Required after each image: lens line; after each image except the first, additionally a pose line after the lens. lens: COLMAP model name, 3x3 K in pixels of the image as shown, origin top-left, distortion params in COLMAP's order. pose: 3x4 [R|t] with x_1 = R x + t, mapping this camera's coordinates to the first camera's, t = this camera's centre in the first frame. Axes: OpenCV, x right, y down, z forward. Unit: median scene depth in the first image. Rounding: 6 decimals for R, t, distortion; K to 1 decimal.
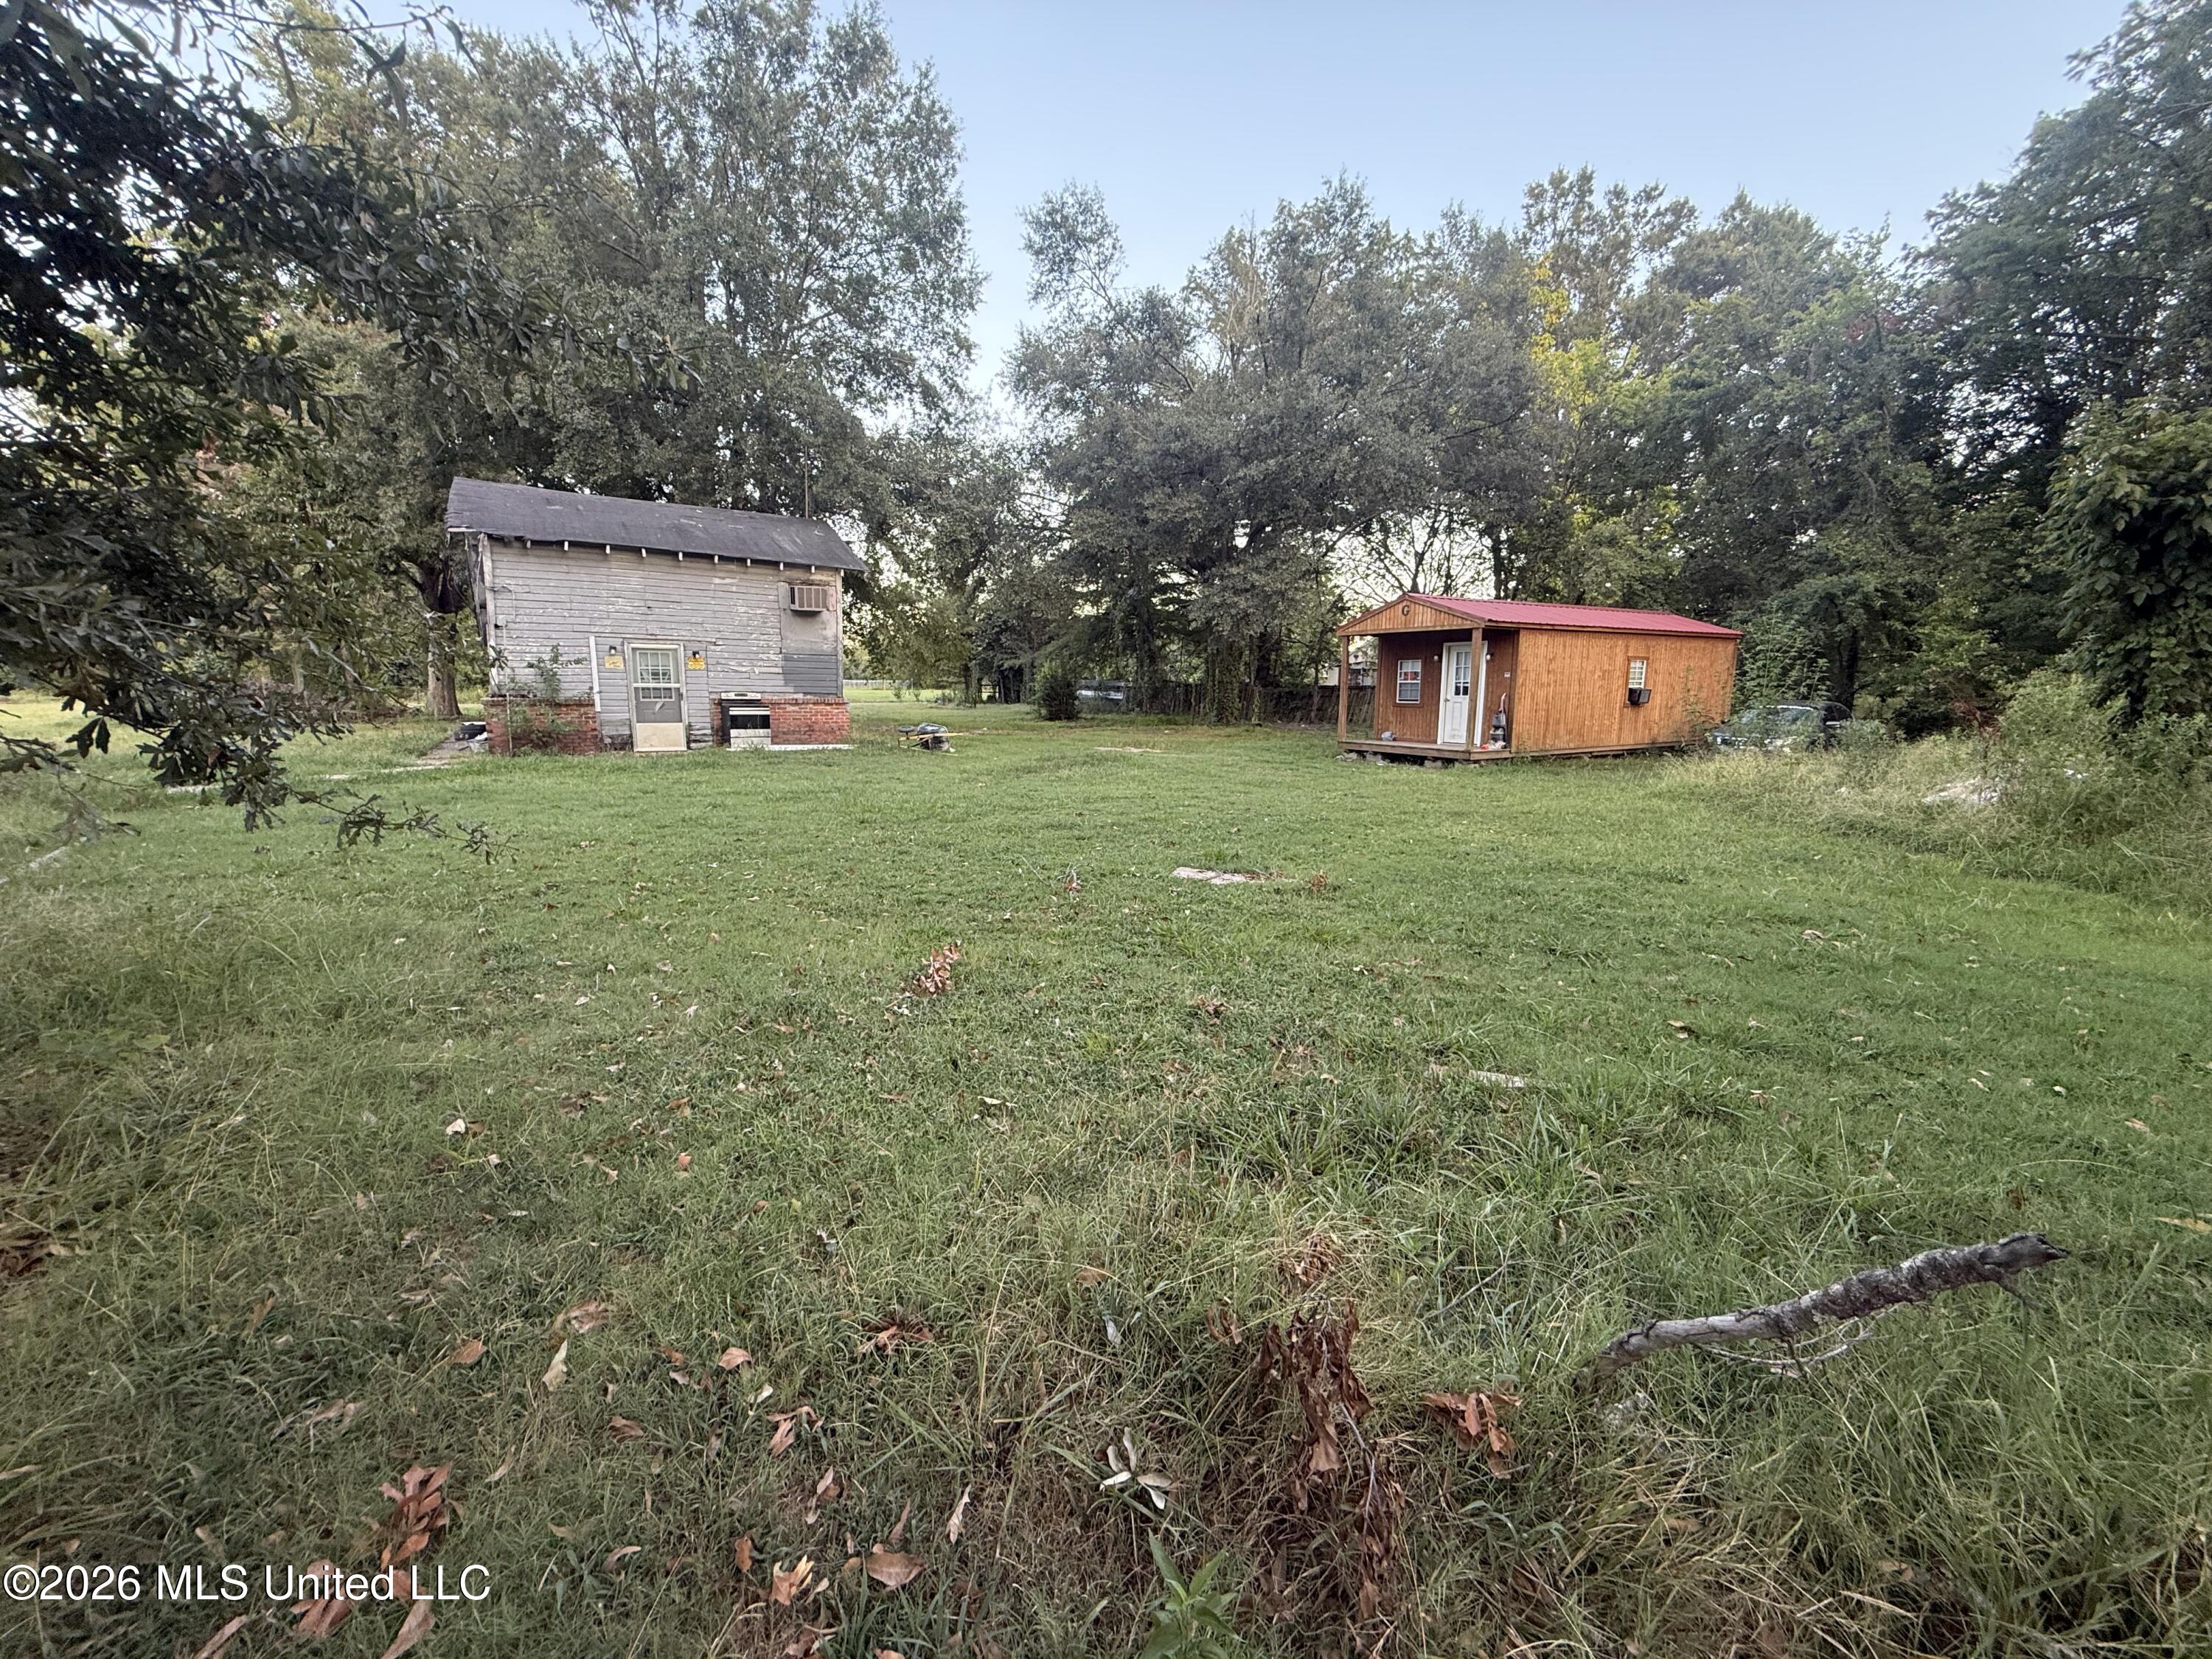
lens RADIAL K [[879.2, 0, 1104.7], [0, 879.2, 830.4], [0, 0, 1]] dist [-0.002575, 0.000804]
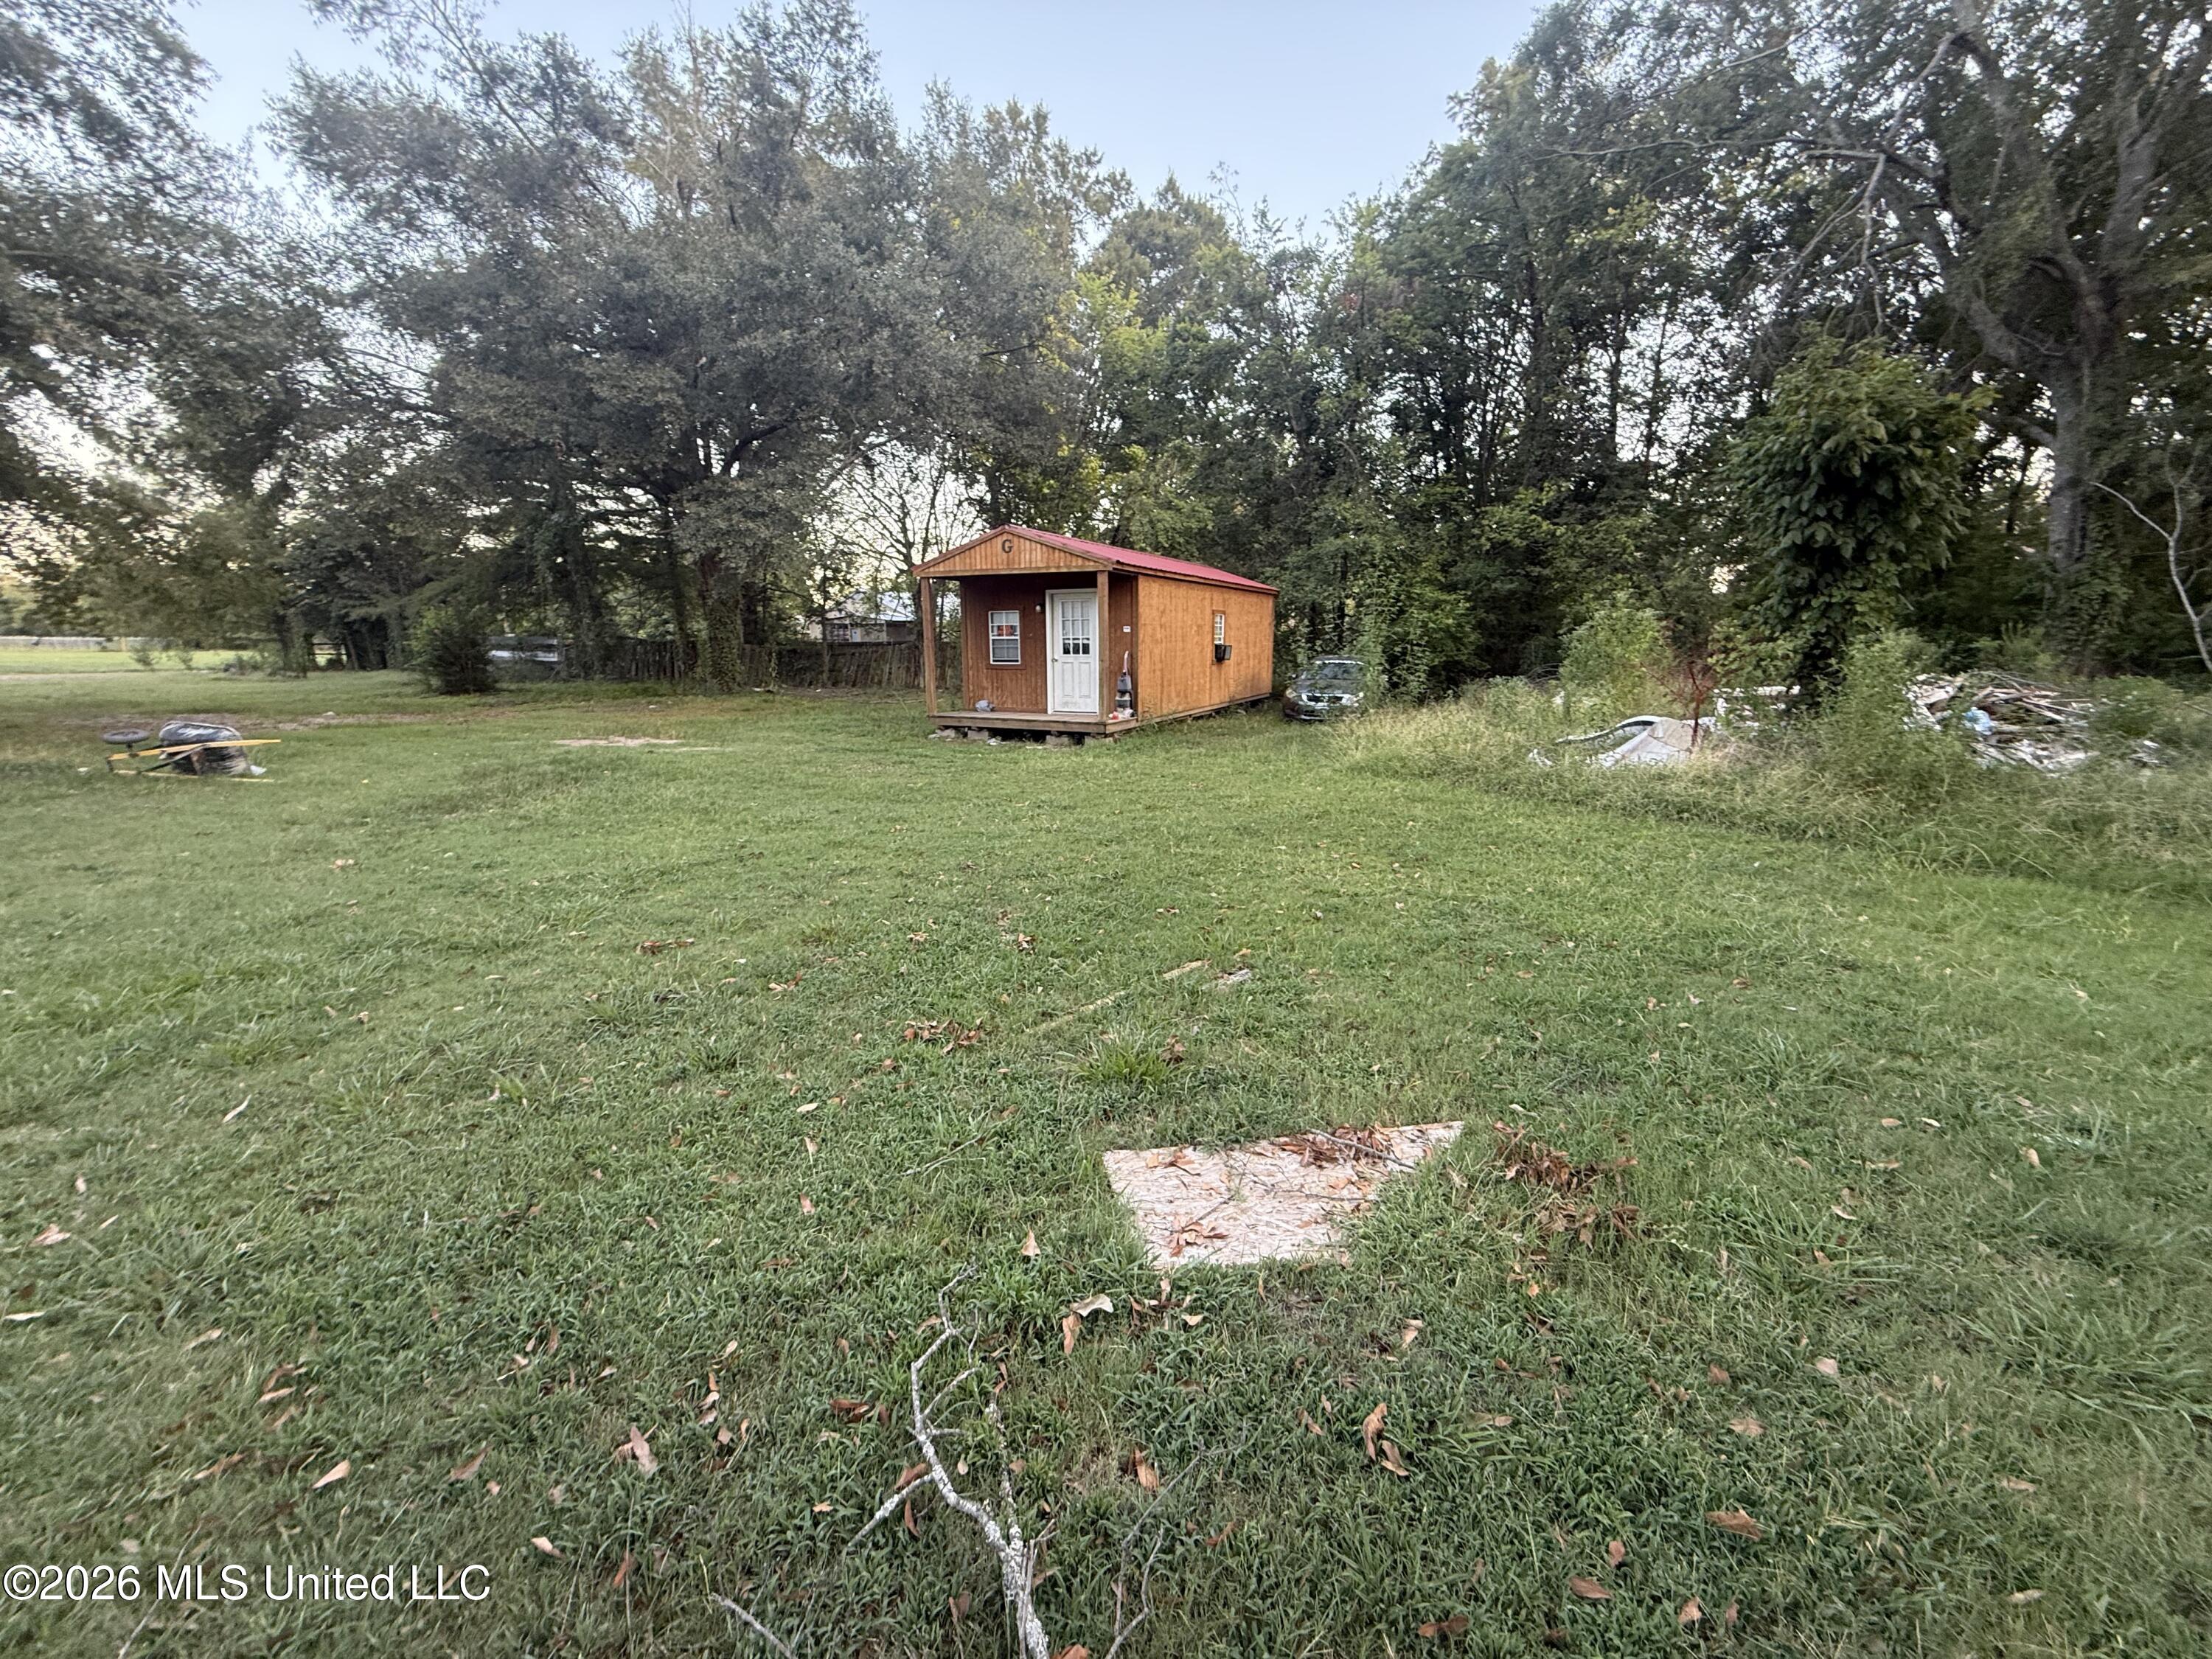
lens RADIAL K [[879.2, 0, 1105.7], [0, 879.2, 833.2], [0, 0, 1]] dist [-0.002575, 0.000804]
pose [[0.833369, -0.122332, 0.539009, -0.023341], [0.094255, 0.992369, 0.079497, -0.030028], [-0.544621, -0.015446, 0.838540, 0.173947]]
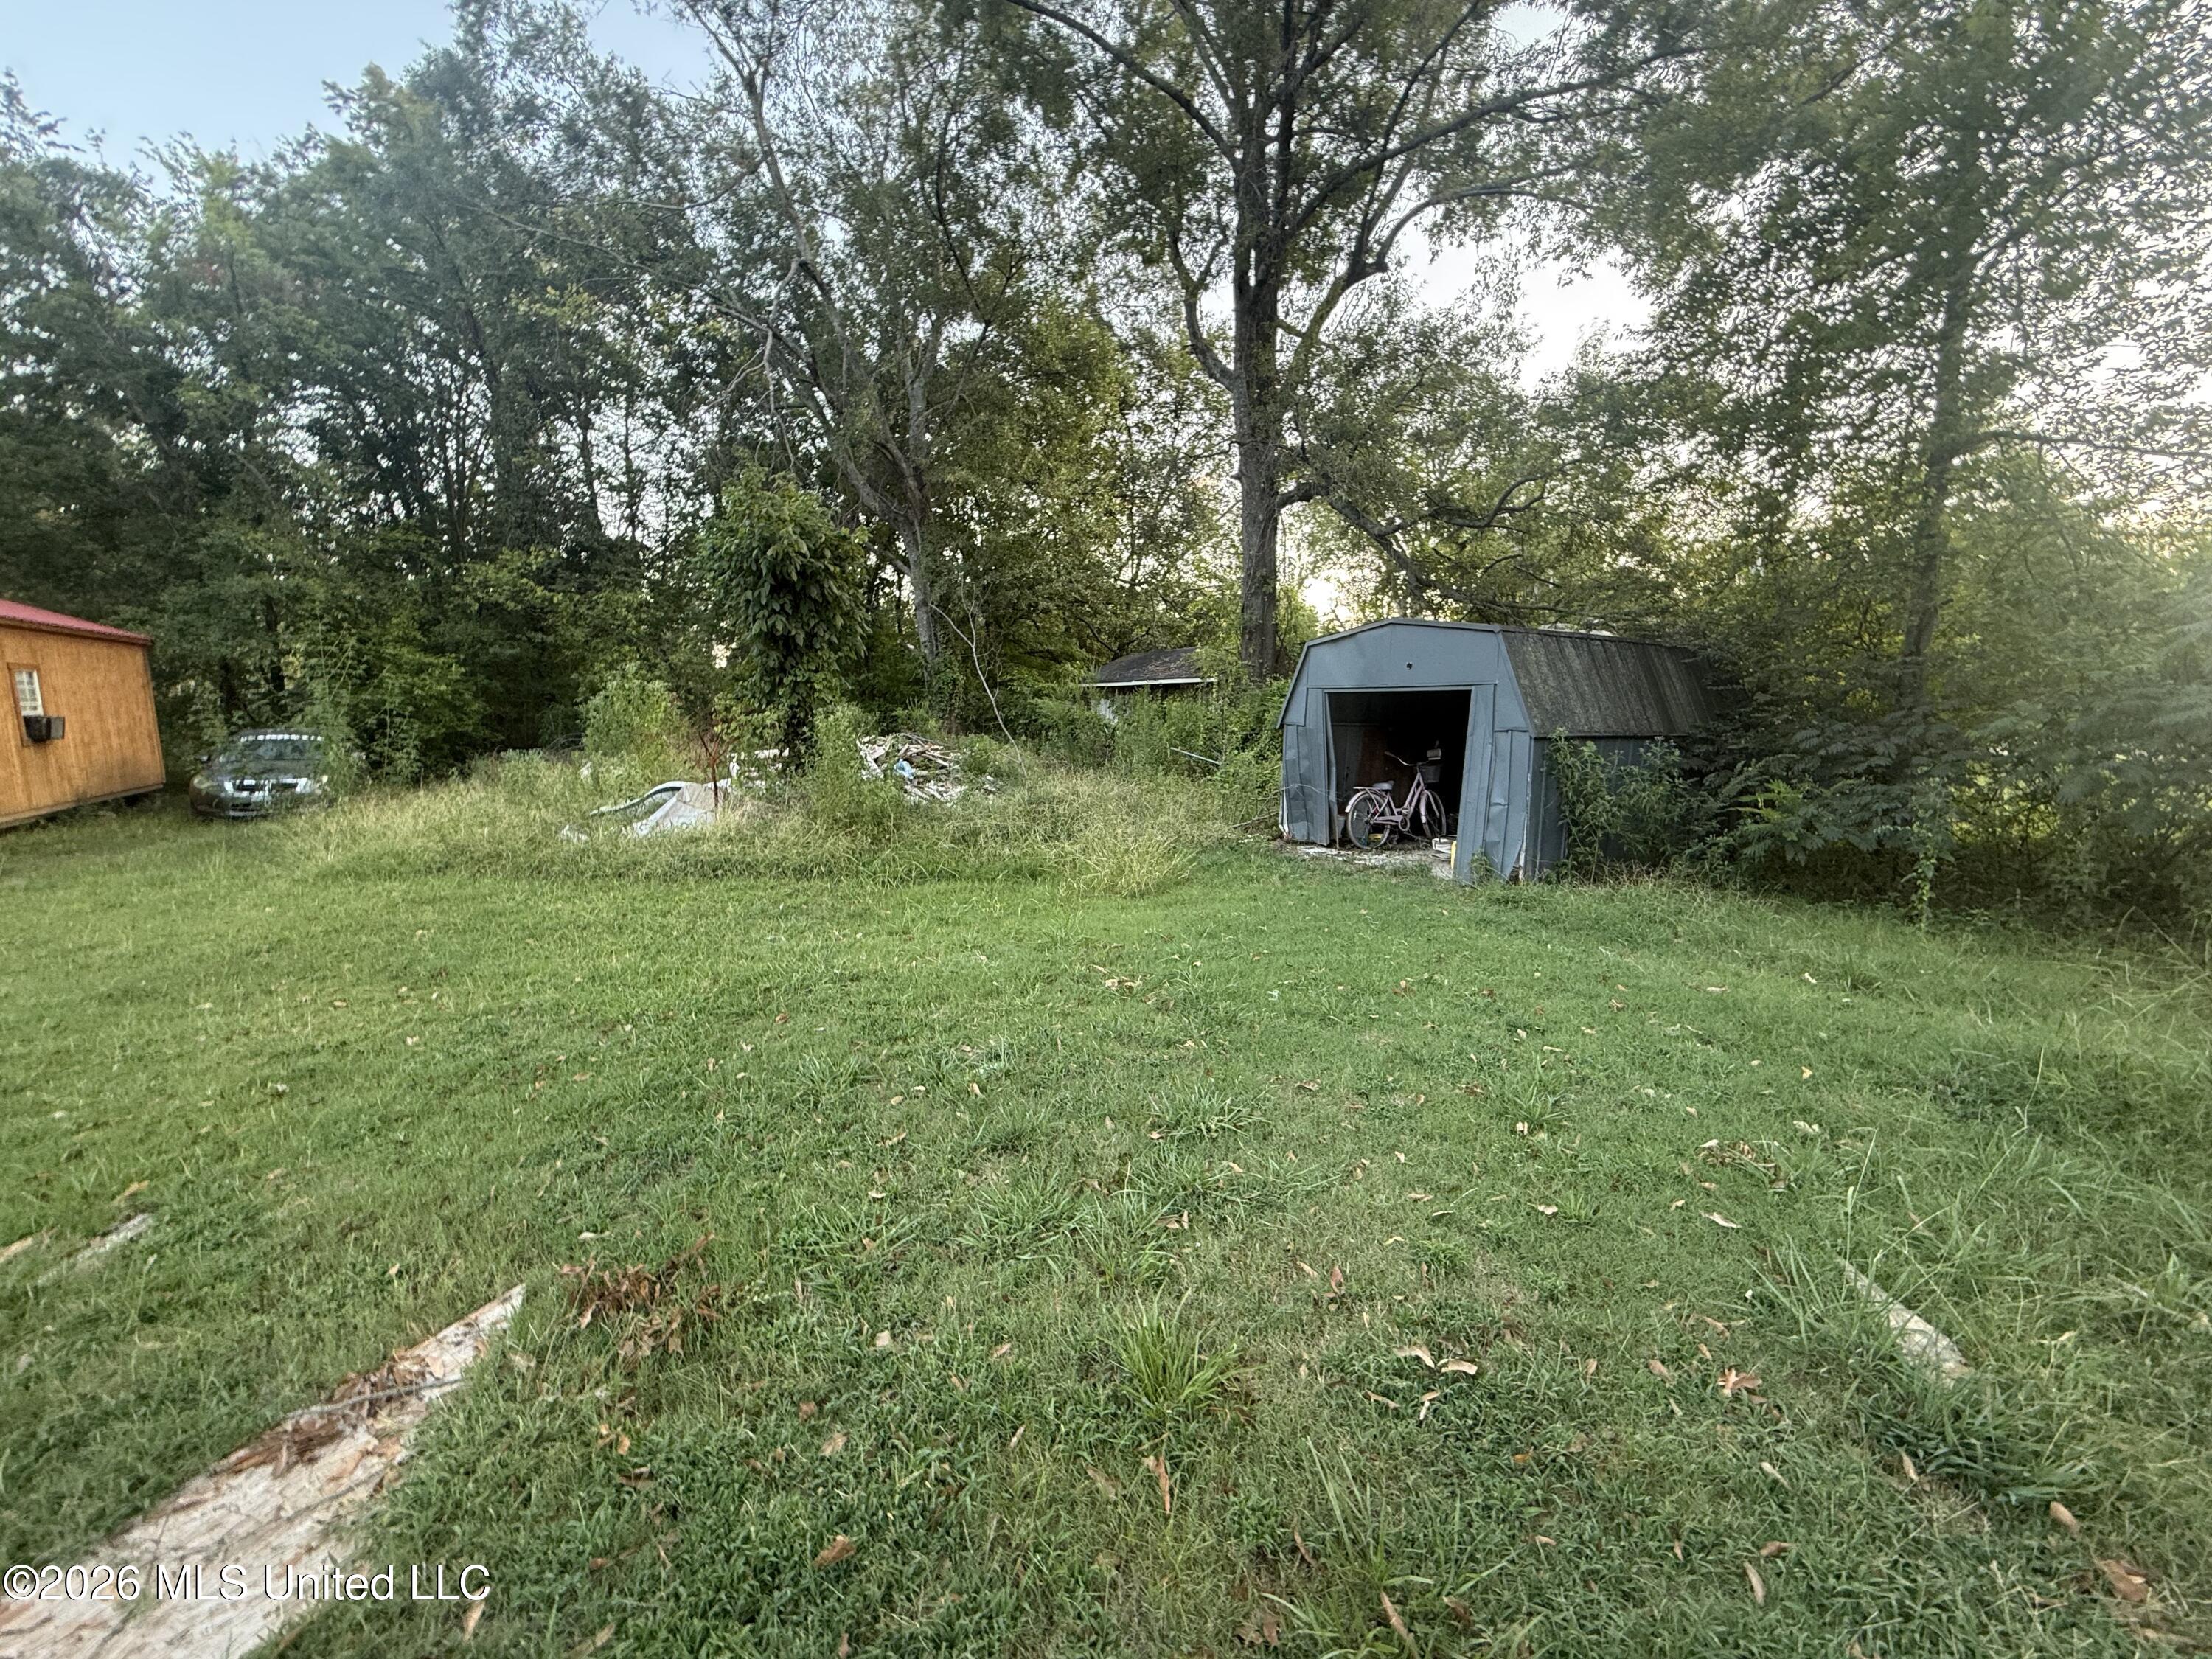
lens RADIAL K [[879.2, 0, 1098.1], [0, 879.2, 835.5], [0, 0, 1]] dist [-0.002575, 0.000804]
pose [[-0.006205, -0.146132, 0.989246, -0.015628], [0.160984, 0.976215, 0.145217, -0.031645], [-0.986938, 0.160153, 0.017467, 0.171507]]
